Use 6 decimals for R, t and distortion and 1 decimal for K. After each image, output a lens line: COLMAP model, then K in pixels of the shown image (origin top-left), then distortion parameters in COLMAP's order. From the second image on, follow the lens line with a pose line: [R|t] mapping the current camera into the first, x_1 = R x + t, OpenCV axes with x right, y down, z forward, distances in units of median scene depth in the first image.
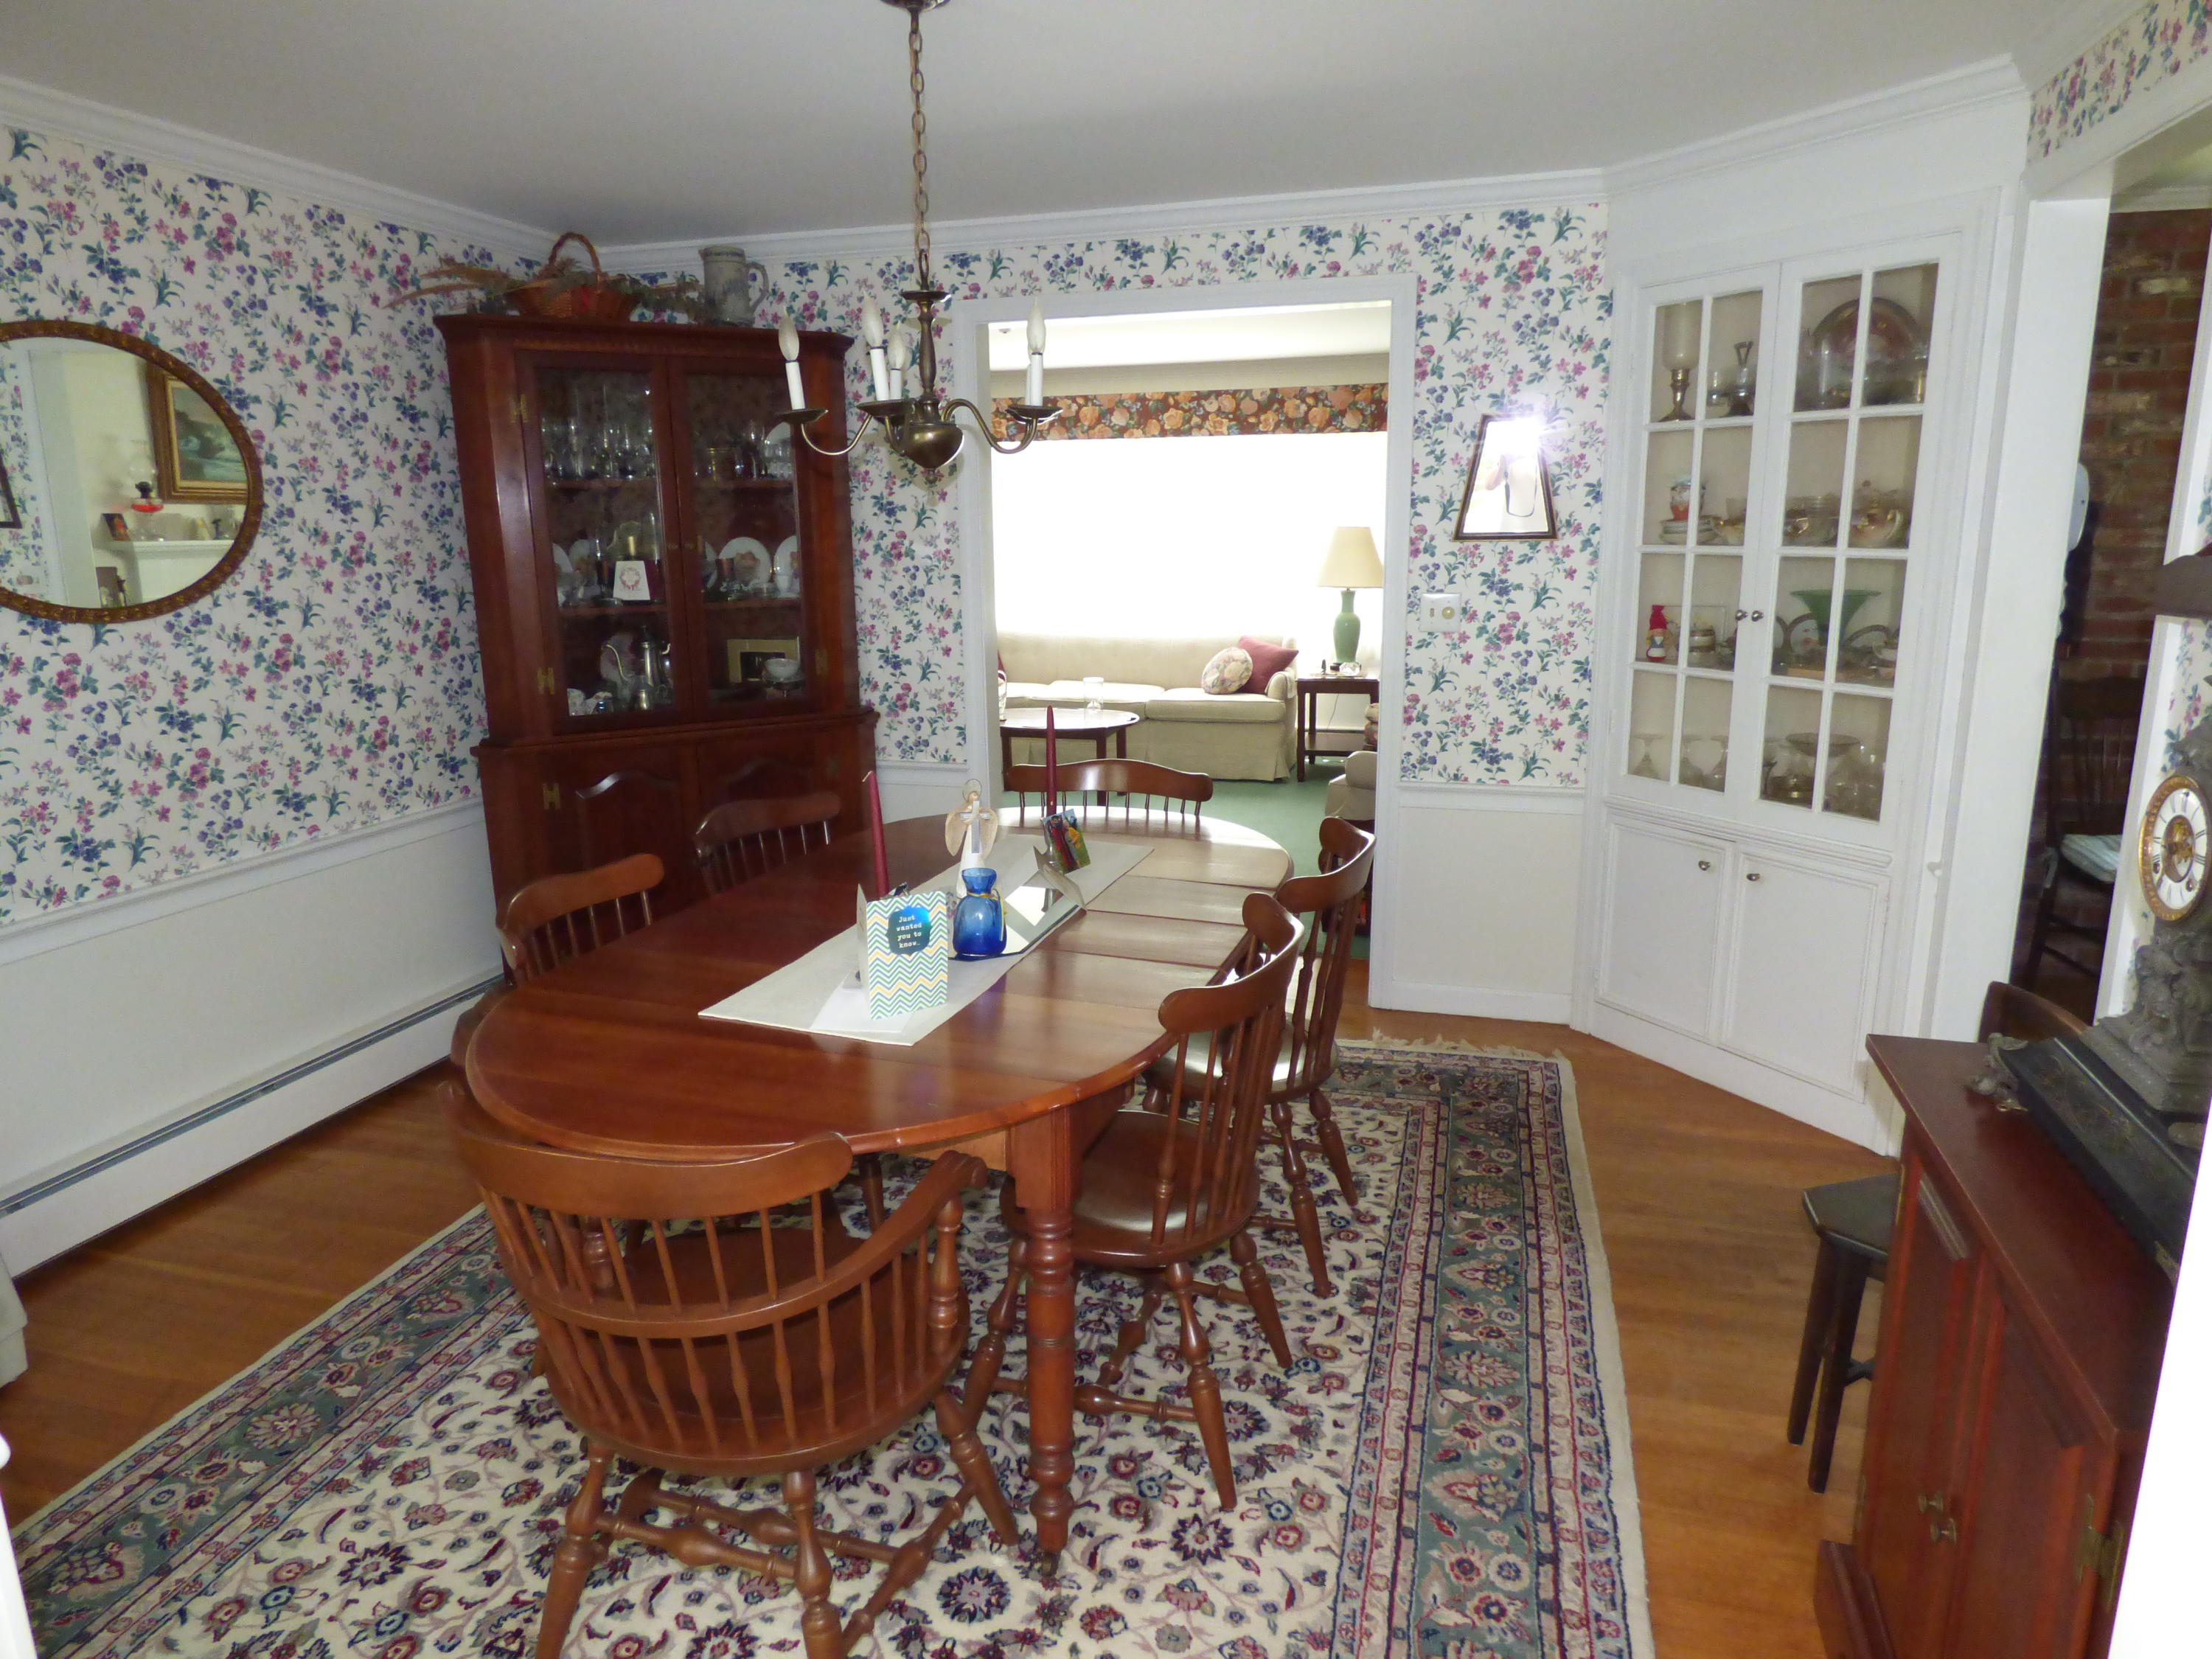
lens RADIAL K [[1344.2, 0, 1106.0], [0, 1344.2, 829.5], [0, 0, 1]] dist [-0.016881, -0.001399]
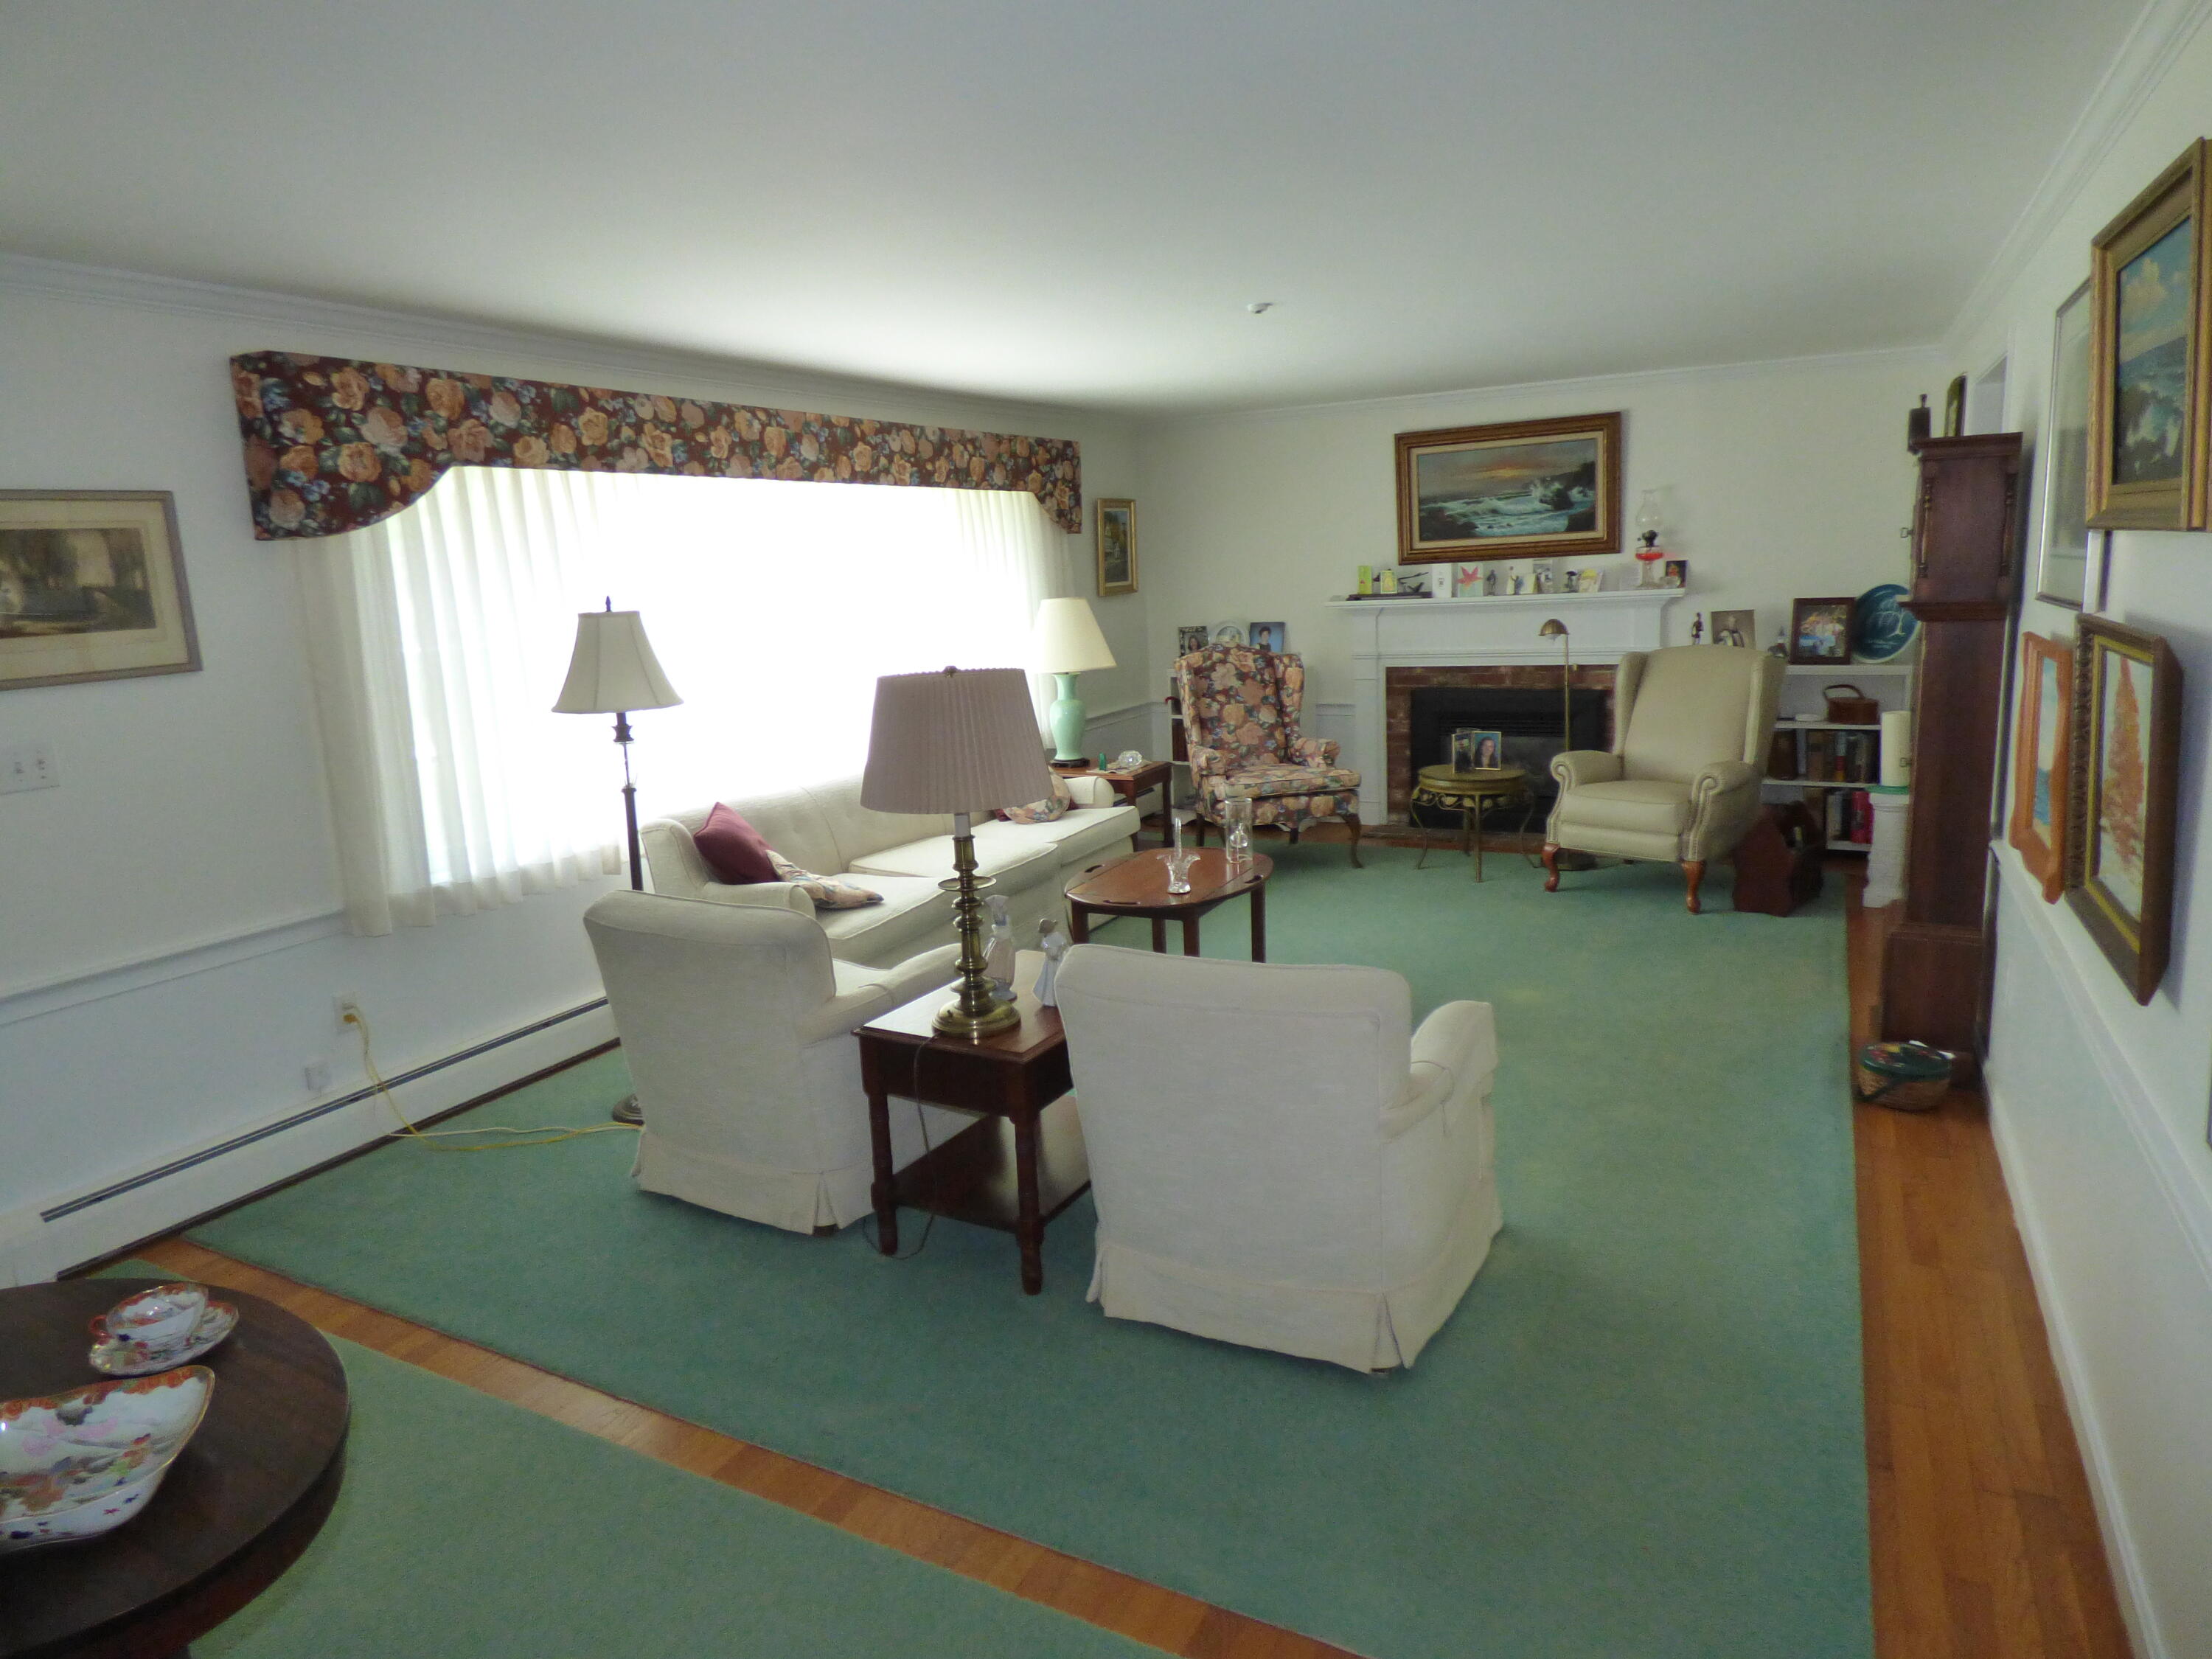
lens RADIAL K [[1344.2, 0, 1106.0], [0, 1344.2, 829.5], [0, 0, 1]] dist [-0.016881, -0.001399]
pose [[0.203849, -0.205559, 0.957179, -0.635991], [0.206447, 0.964748, 0.163218, -0.210650], [-0.956987, 0.164335, 0.239101, 0.756381]]
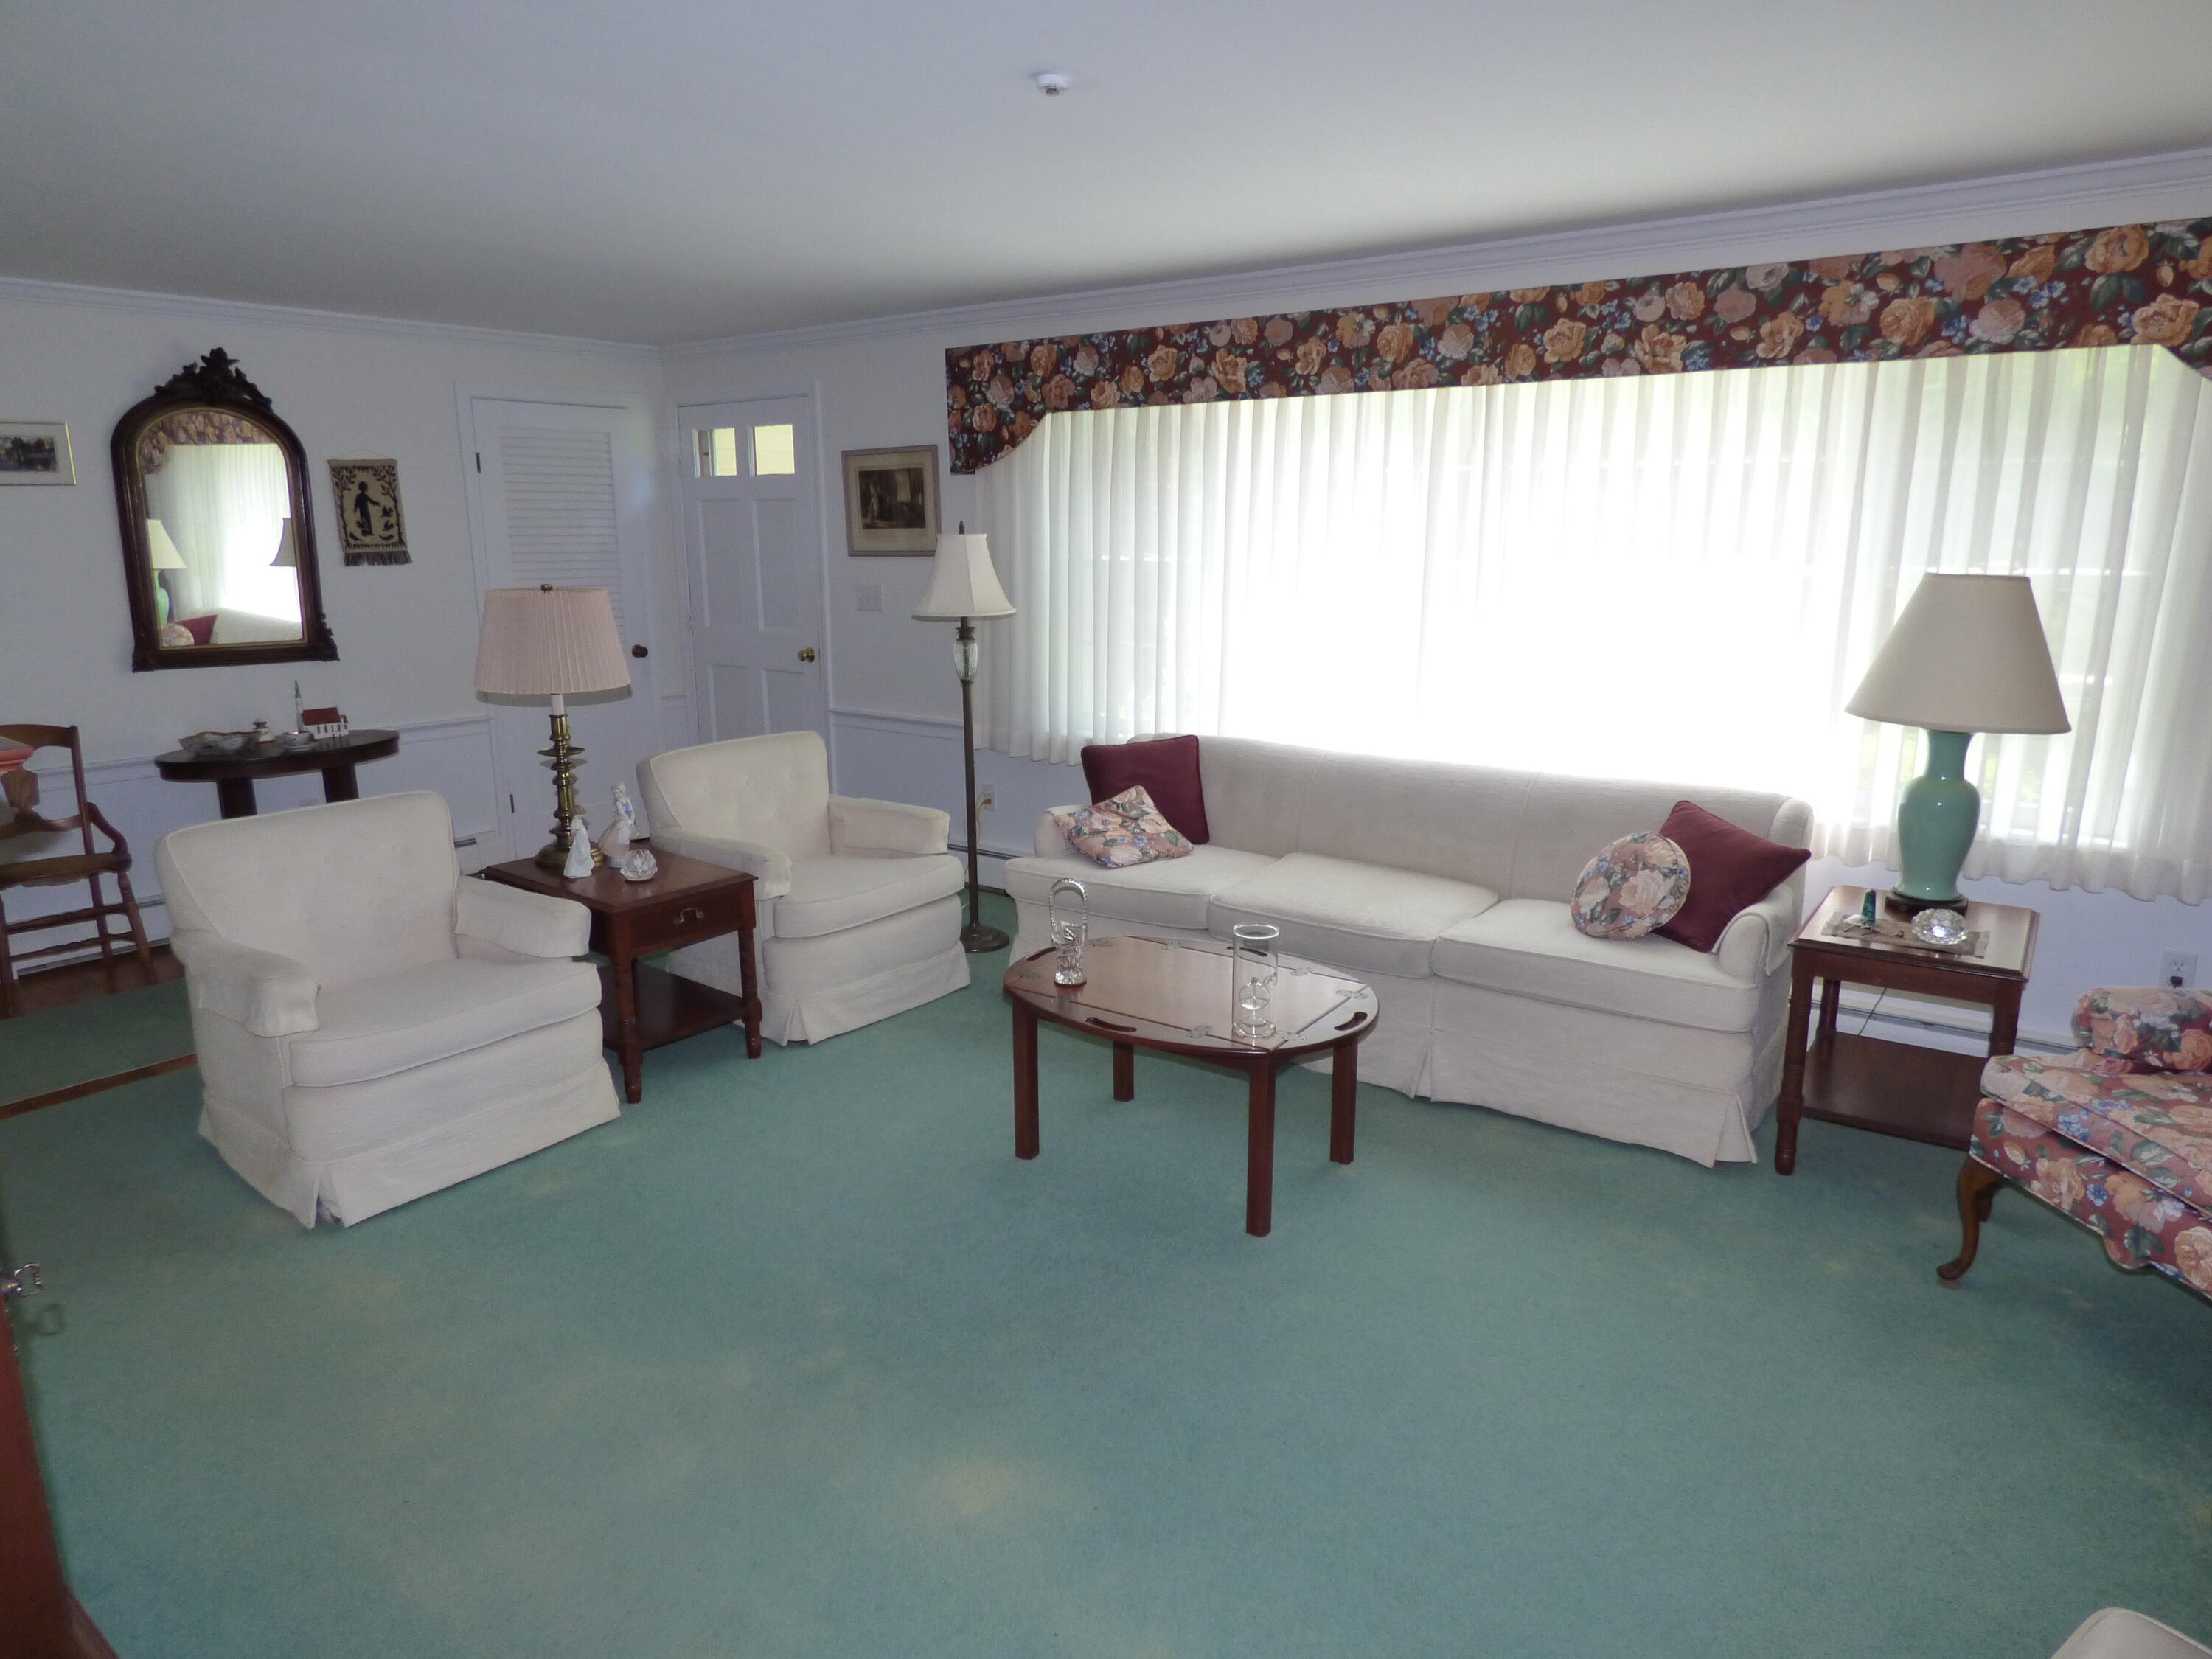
lens RADIAL K [[1344.2, 0, 1106.0], [0, 1344.2, 829.5], [0, 0, 1]] dist [-0.016881, -0.001399]
pose [[0.936051, 0.083809, -0.341737, 0.076174], [-0.083162, 0.996398, 0.016573, -0.127674], [0.341895, 0.012907, 0.939649, 0.502911]]
